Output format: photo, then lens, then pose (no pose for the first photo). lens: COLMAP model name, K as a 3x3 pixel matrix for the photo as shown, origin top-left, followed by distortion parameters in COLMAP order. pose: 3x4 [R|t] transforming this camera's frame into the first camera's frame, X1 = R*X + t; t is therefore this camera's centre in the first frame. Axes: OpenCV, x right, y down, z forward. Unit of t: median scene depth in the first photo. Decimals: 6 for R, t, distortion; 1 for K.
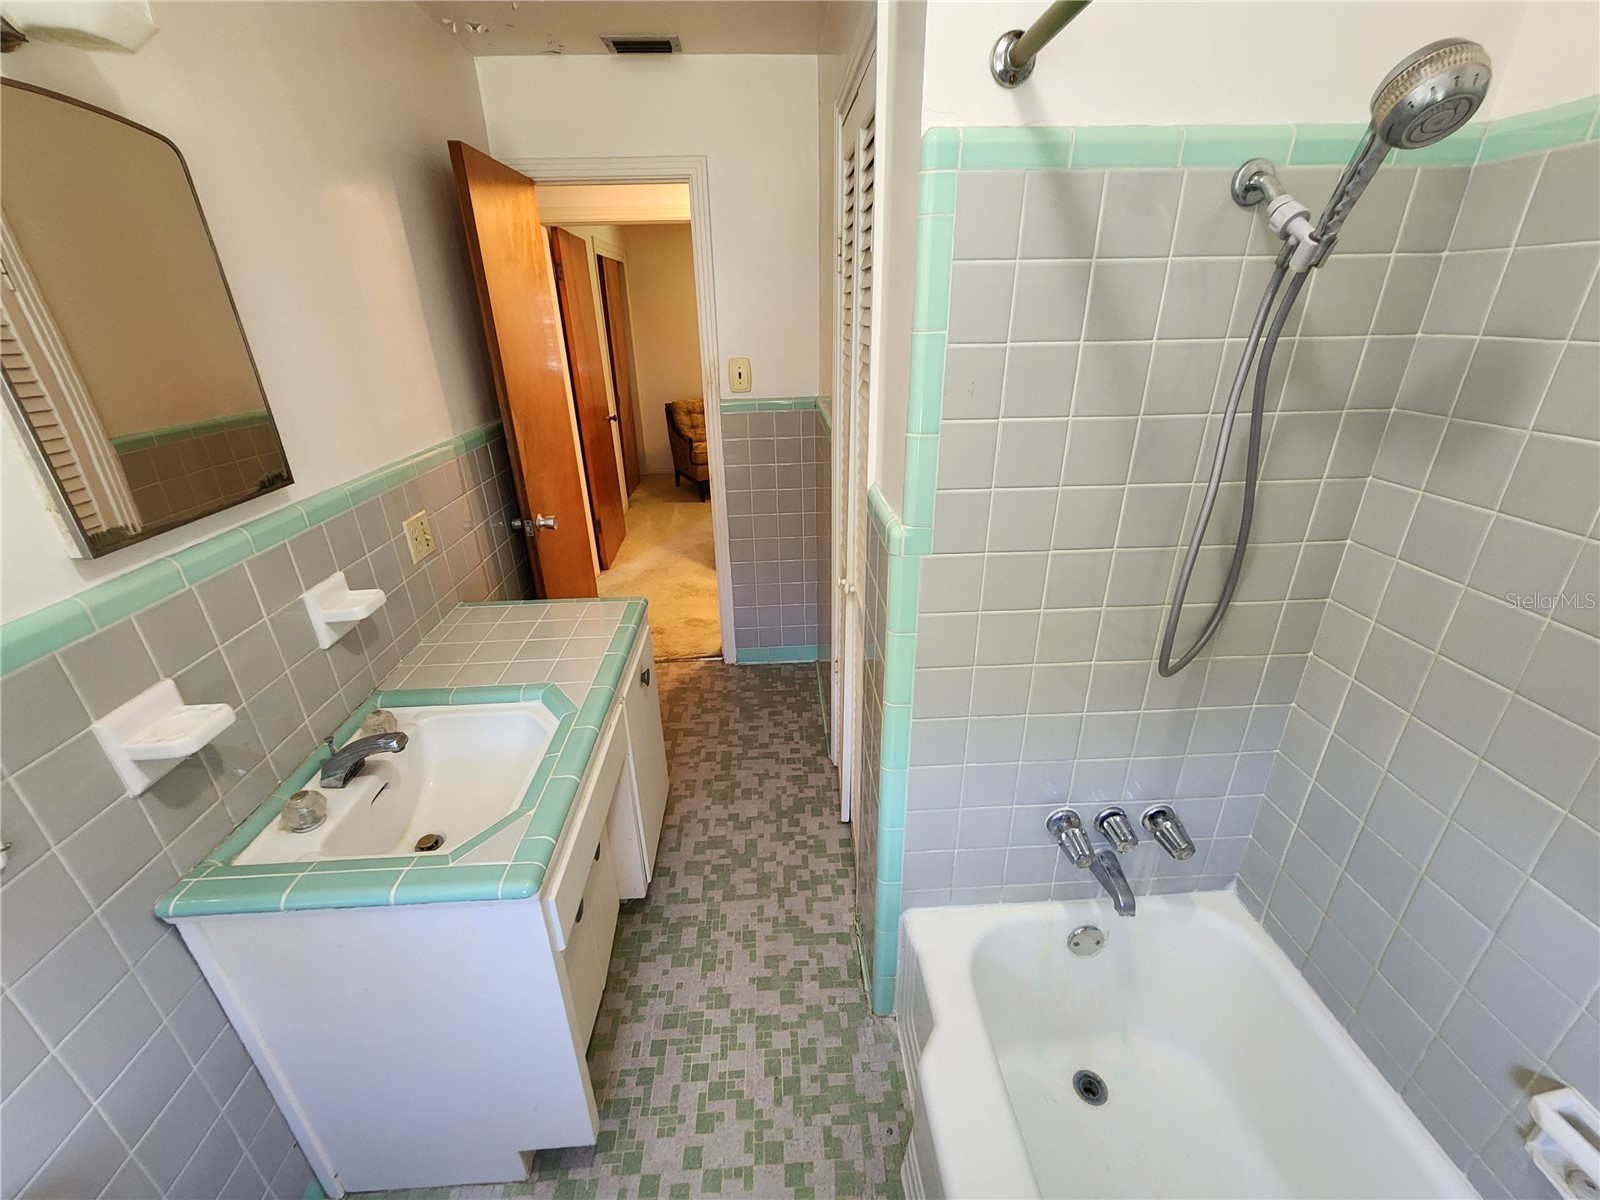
lens RADIAL K [[649.6, 0, 802.5], [0, 649.6, 604.2], [0, 0, 1]] dist [-0.004312, 0.000493]
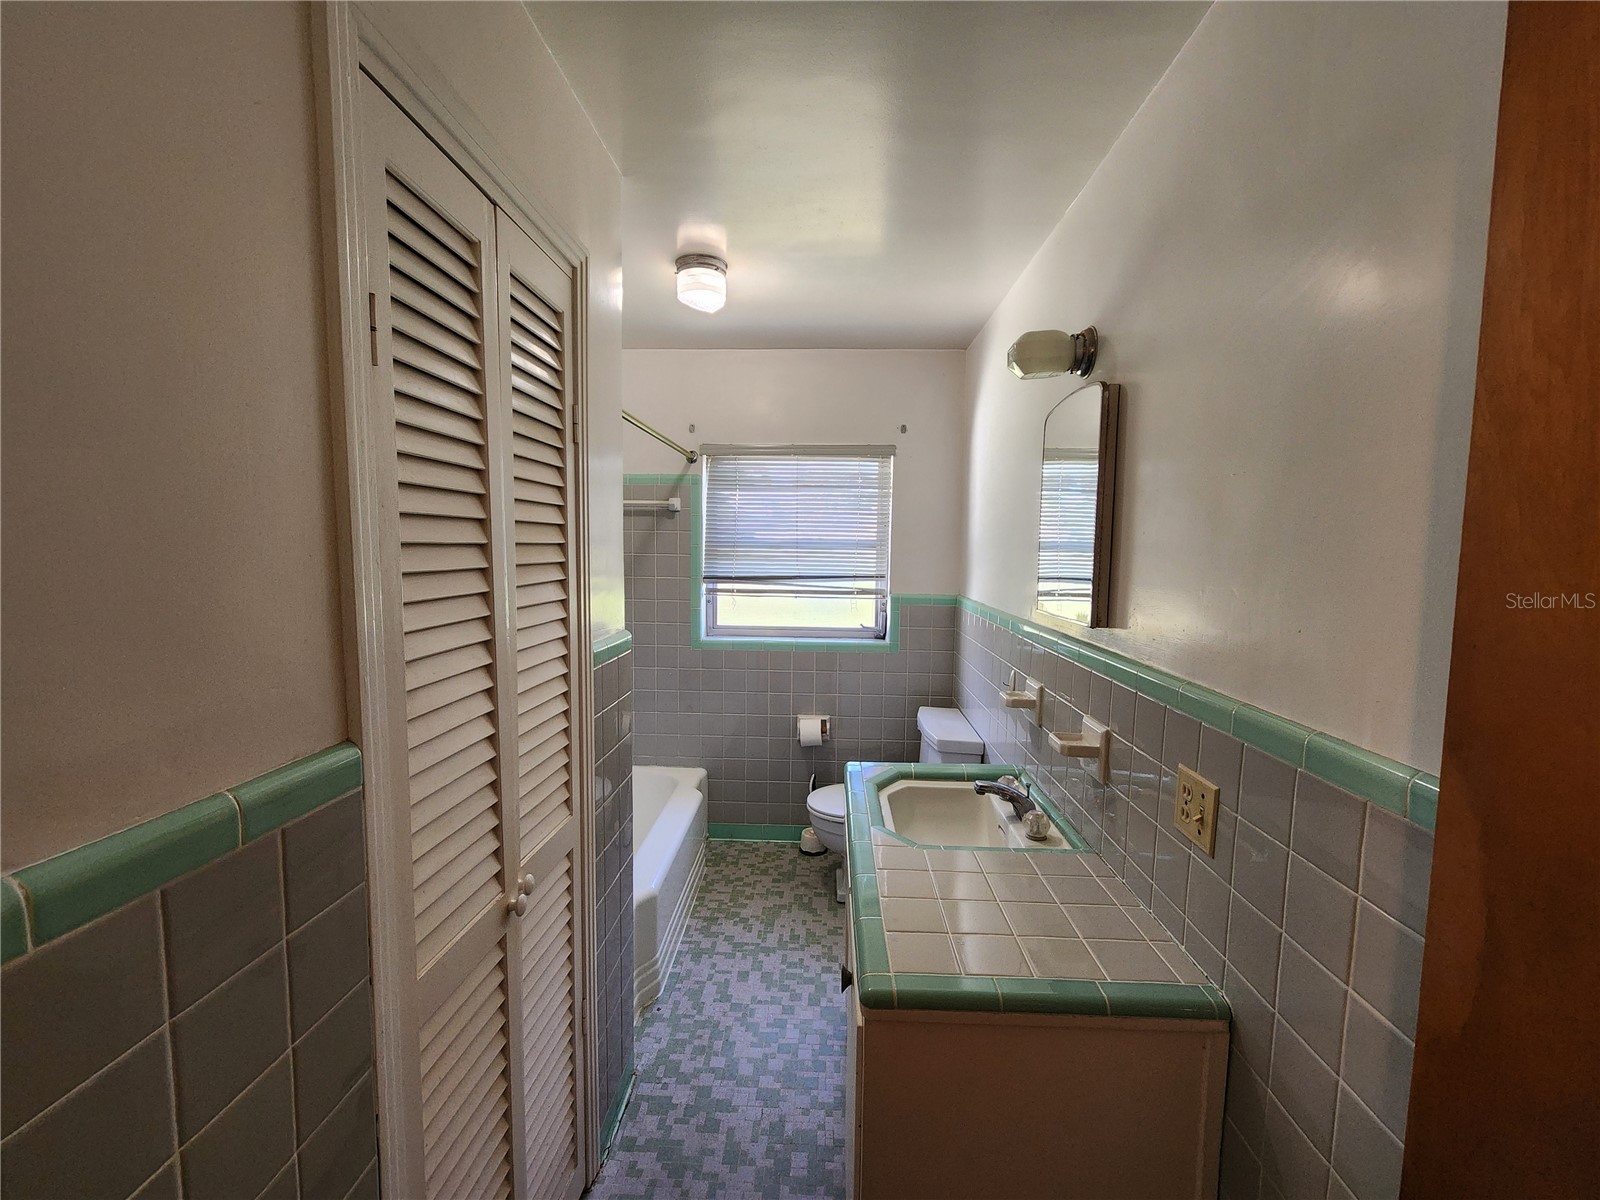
lens RADIAL K [[649.6, 0, 803.4], [0, 649.6, 605.0], [0, 0, 1]] dist [-0.004312, 0.000493]
pose [[-0.995454, -0.014361, 0.094156, -0.276370], [0.032924, 0.875739, 0.481662, -0.612242], [-0.089373, 0.482572, -0.871284, 1.534996]]
